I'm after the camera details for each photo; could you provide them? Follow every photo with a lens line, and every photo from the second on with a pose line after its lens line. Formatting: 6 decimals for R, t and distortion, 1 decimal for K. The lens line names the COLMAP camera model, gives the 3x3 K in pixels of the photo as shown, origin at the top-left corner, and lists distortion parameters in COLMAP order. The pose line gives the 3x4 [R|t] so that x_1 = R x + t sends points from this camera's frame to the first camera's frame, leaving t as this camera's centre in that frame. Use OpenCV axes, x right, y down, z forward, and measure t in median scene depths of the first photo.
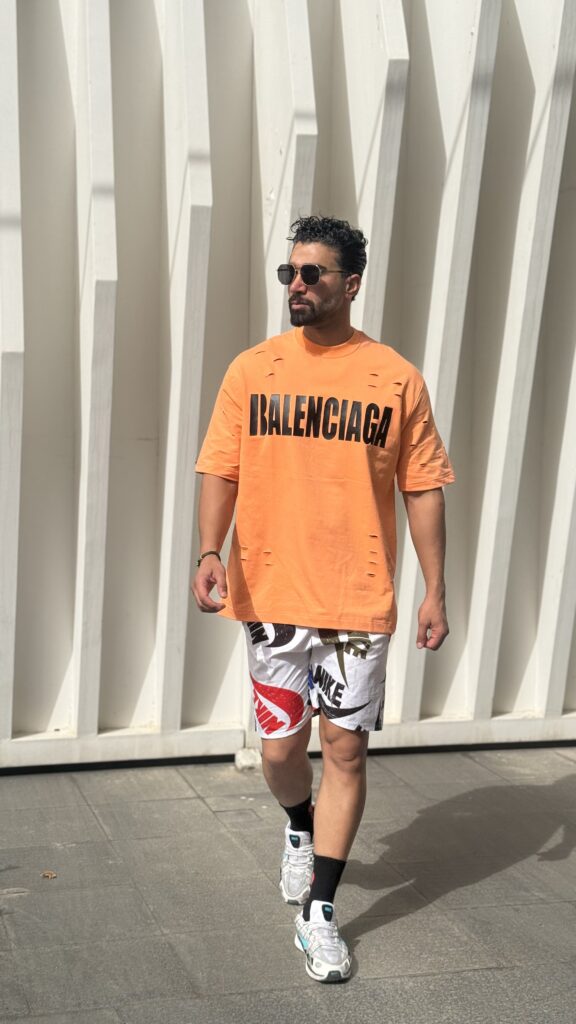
lens RADIAL K [[1434.2, 0, 276.7], [0, 1434.2, 505.3], [0, 0, 1]] dist [0.143767, -0.103670]
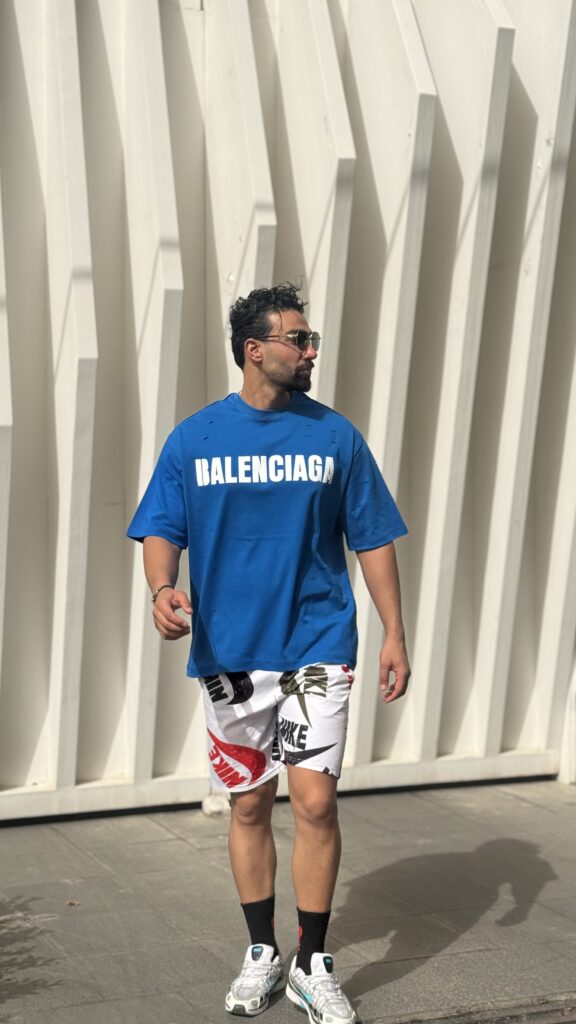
lens RADIAL K [[1646.9, 0, 288.0], [0, 1646.9, 512.0], [0, 0, 1]] dist [0.122476, 0.089608]
pose [[0.992740, -0.021735, 0.118302, -0.111602], [0.026172, 0.999006, -0.036079, 0.007164], [-0.117400, 0.038913, 0.992322, -0.228625]]
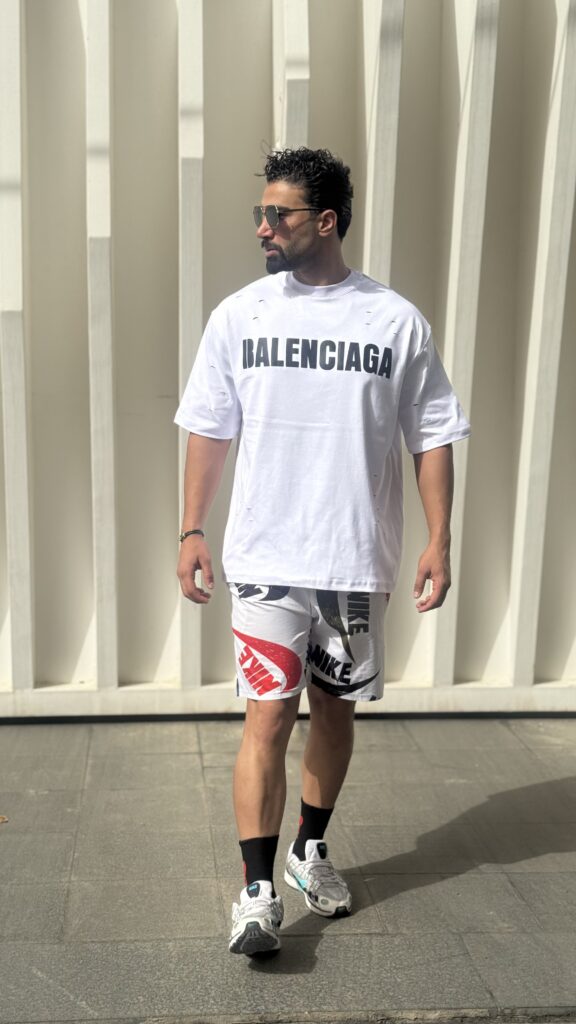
lens RADIAL K [[1434.2, 0, 276.7], [0, 1434.2, 505.3], [0, 0, 1]] dist [0.143767, -0.103670]
pose [[0.978428, 0.005838, -0.206505, 0.199829], [-0.001384, 0.999763, 0.021706, 0.008411], [0.206583, -0.020952, 0.978205, 0.034122]]
